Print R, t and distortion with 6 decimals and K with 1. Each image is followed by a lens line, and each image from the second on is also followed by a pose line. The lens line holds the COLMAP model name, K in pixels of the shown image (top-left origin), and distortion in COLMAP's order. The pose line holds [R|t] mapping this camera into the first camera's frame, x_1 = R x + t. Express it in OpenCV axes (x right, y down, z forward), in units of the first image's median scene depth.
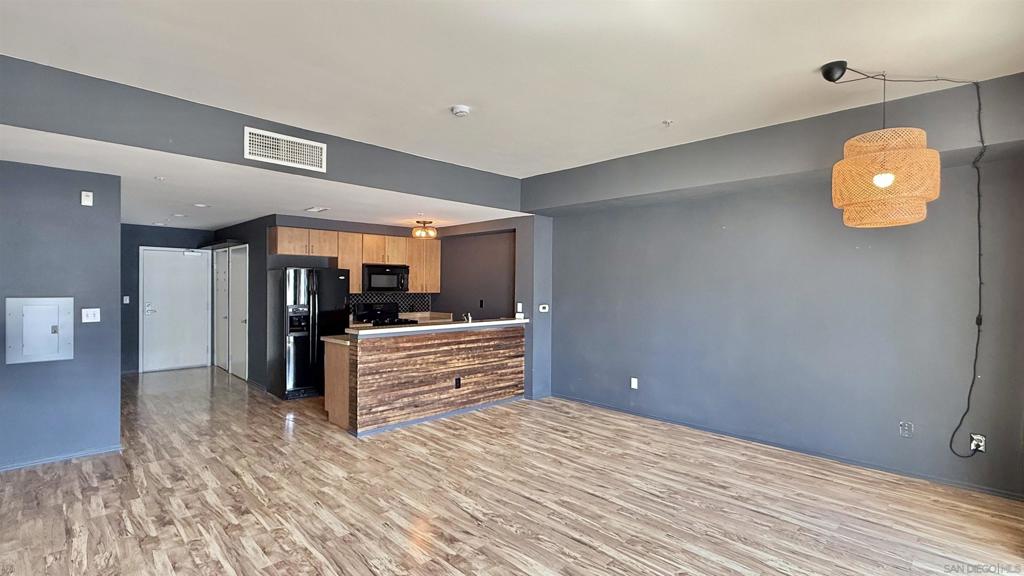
lens RADIAL K [[473.7, 0, 512.0], [0, 473.7, 288.0], [0, 0, 1]] dist [-0.002252, -0.000098]
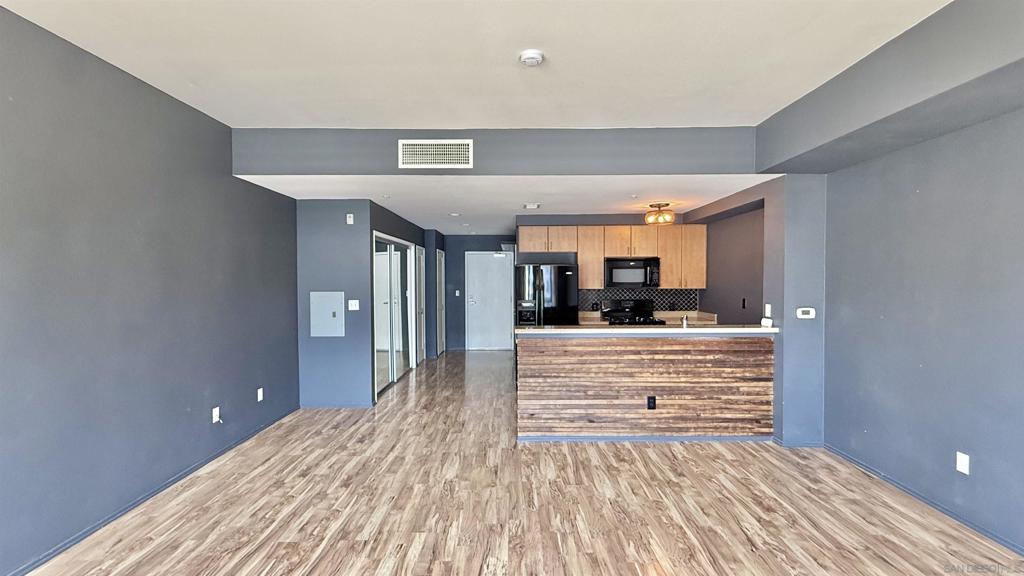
lens RADIAL K [[464.3, 0, 509.2], [0, 464.3, 288.8], [0, 0, 1]] dist [0.001050, 0.000239]
pose [[0.702012, 0.004108, -0.712154, 0.274486], [0.005645, 0.999920, 0.011333, -0.001068], [0.712143, -0.011976, 0.701932, 0.284313]]
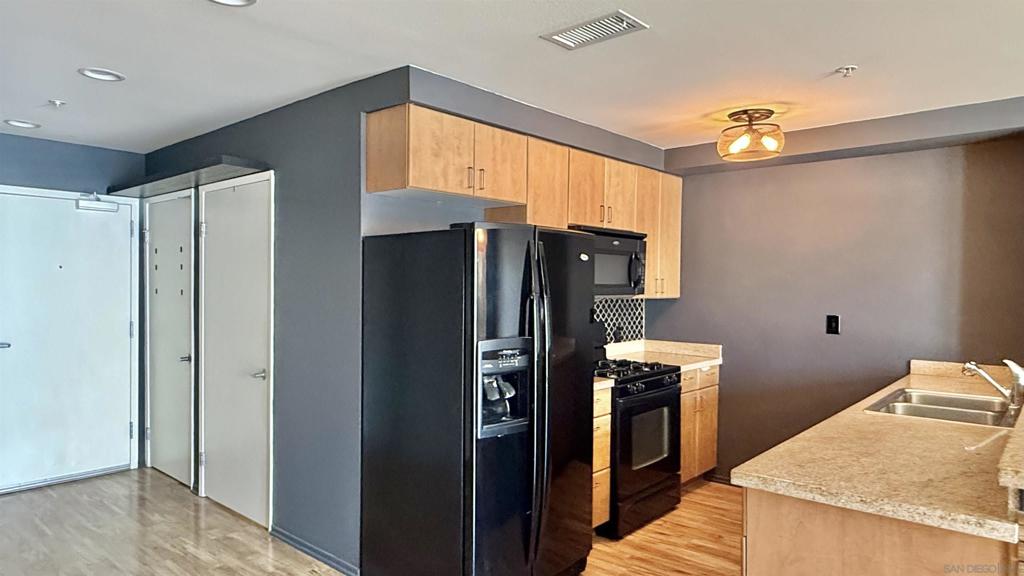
lens RADIAL K [[639.8, 0, 505.7], [0, 639.8, 291.2], [0, 0, 1]] dist [0.004236, 0.000309]
pose [[0.998282, -0.000940, 0.058579, -0.522620], [0.000587, 0.999982, 0.006046, 0.000709], [-0.058584, -0.006002, 0.998264, 0.620339]]
